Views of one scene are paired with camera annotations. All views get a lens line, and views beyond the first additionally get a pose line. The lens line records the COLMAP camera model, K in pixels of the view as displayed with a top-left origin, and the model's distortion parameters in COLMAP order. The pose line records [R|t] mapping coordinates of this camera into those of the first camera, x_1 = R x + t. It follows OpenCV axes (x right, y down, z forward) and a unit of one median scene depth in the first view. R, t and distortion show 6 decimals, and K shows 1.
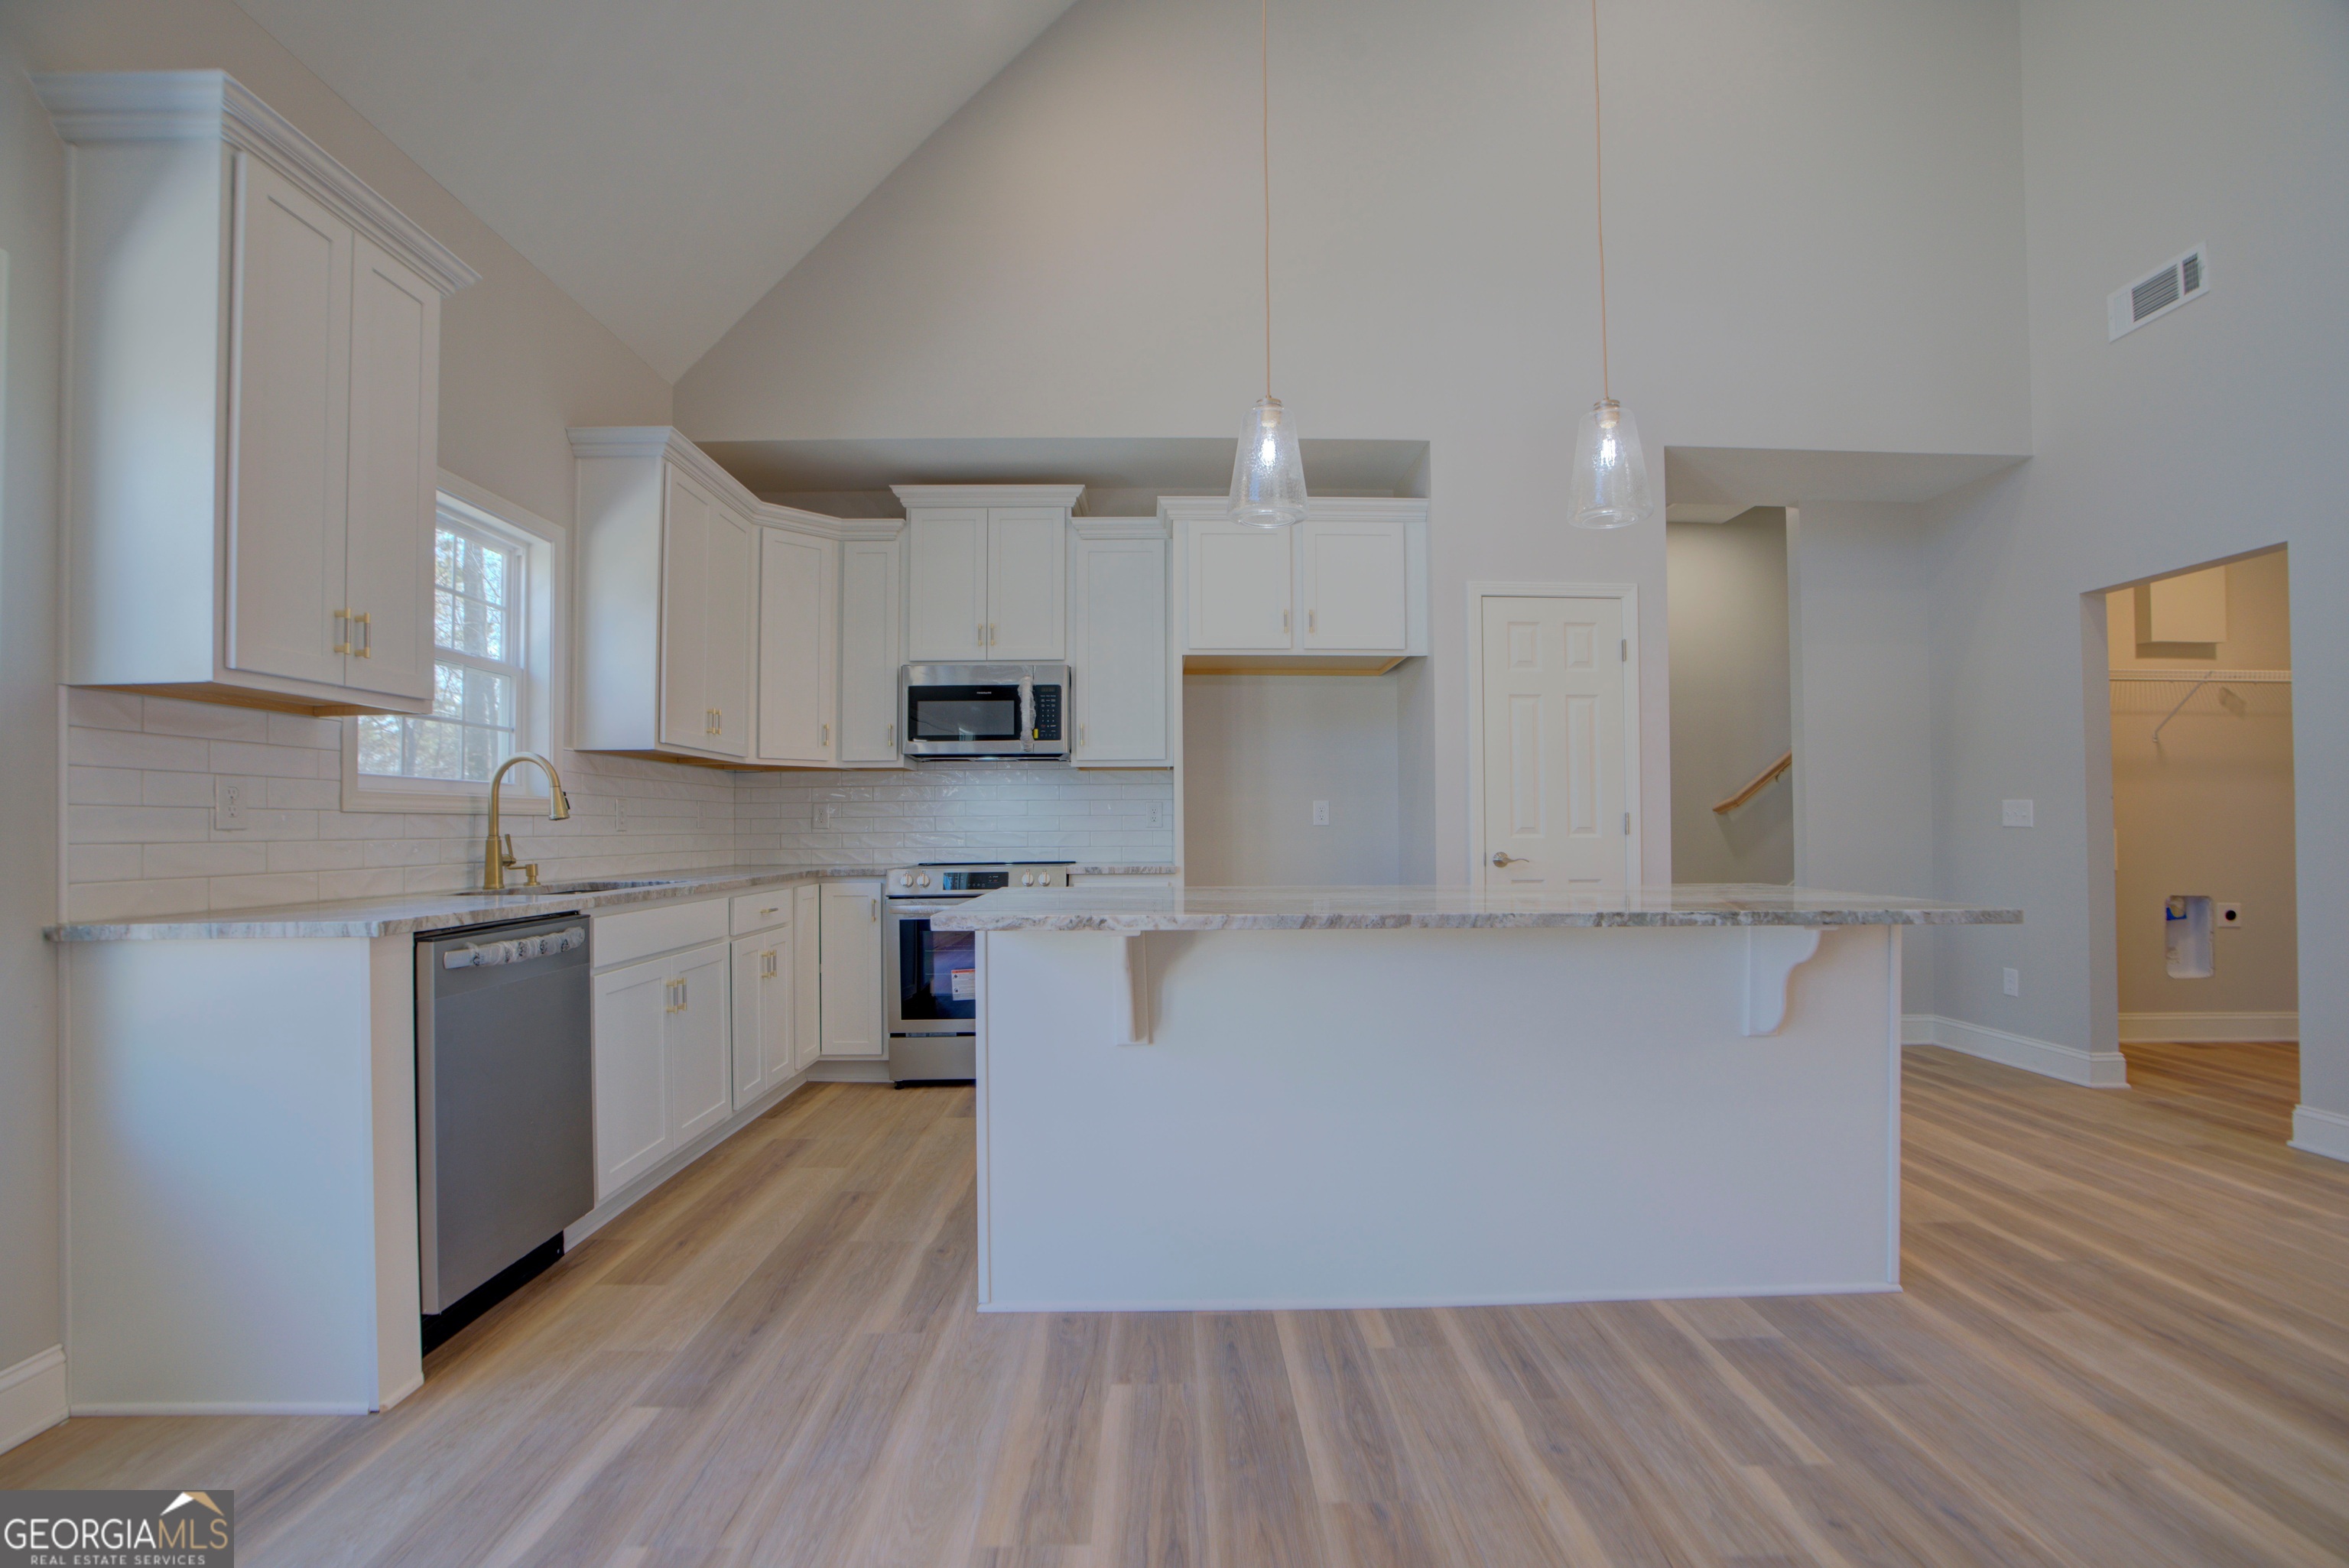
lens RADIAL K [[1067.8, 0, 1185.5], [0, 1067.8, 804.1], [0, 0, 1]] dist [-0.070926, 0.029564]
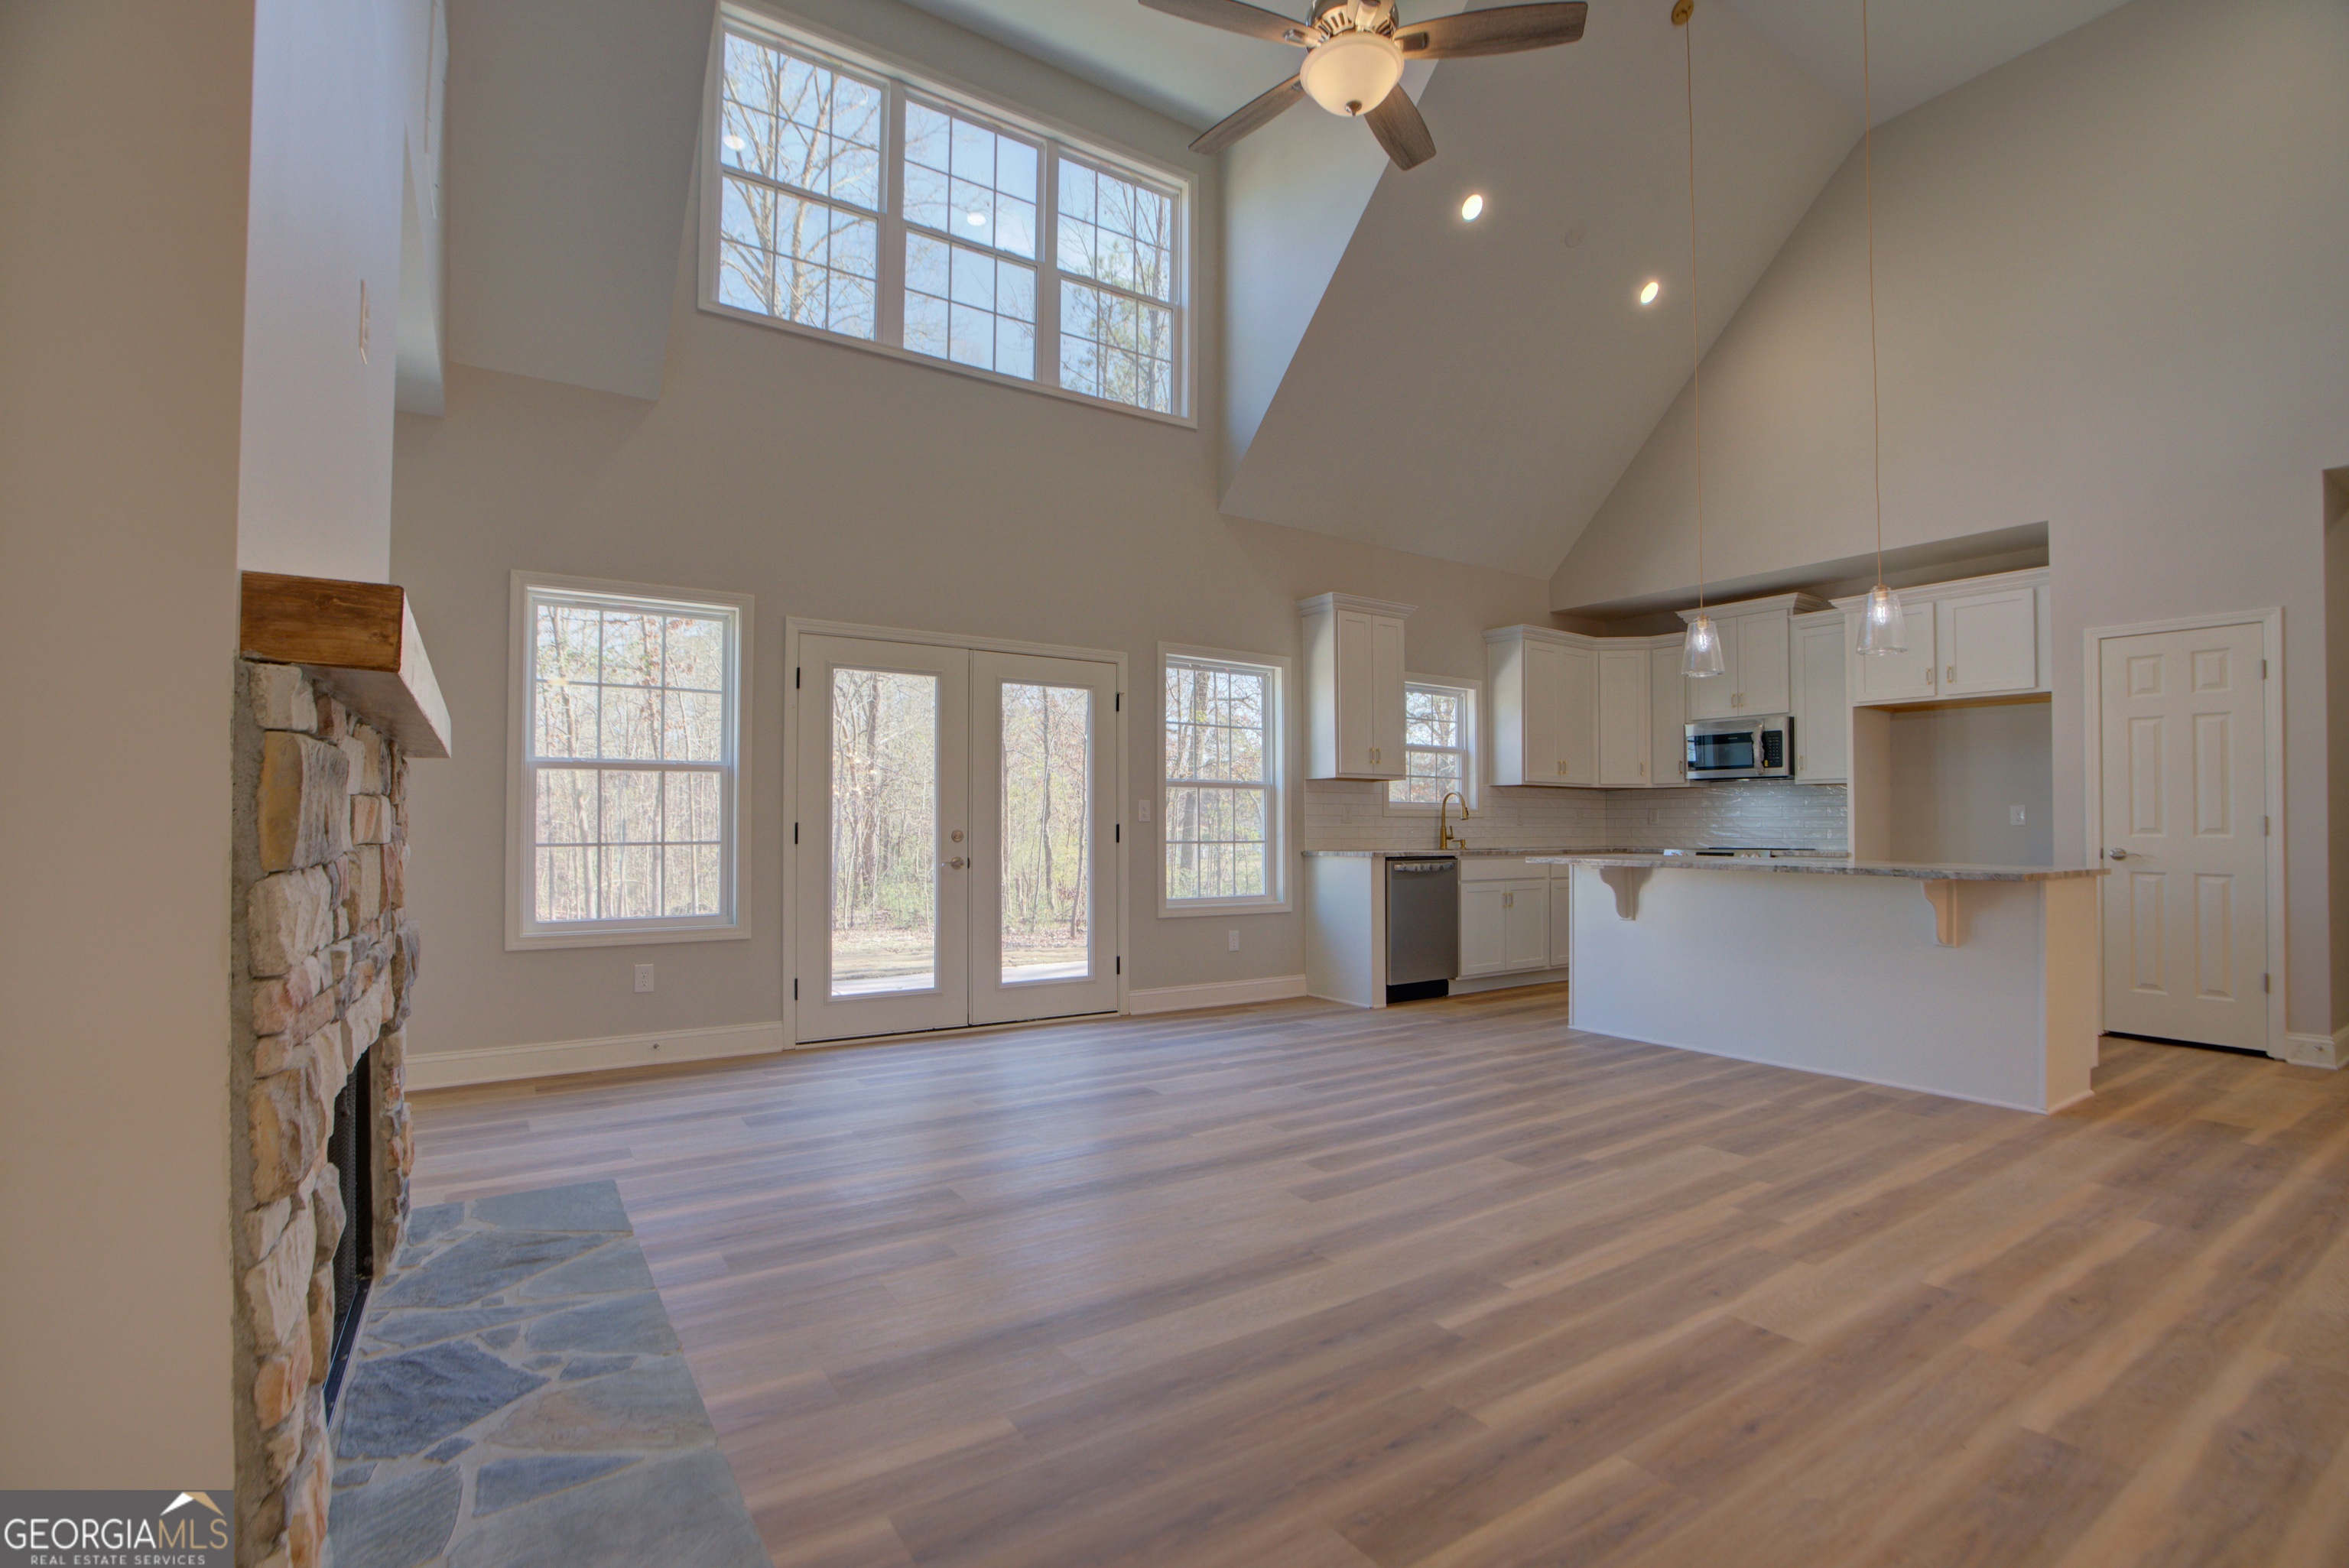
lens RADIAL K [[1067.8, 0, 1185.5], [0, 1067.8, 804.1], [0, 0, 1]] dist [-0.070926, 0.029564]
pose [[0.548540, -0.008430, -0.836082, 0.676650], [0.009566, 0.999947, -0.003806, -0.010911], [0.836070, -0.005911, 0.548592, -0.526012]]
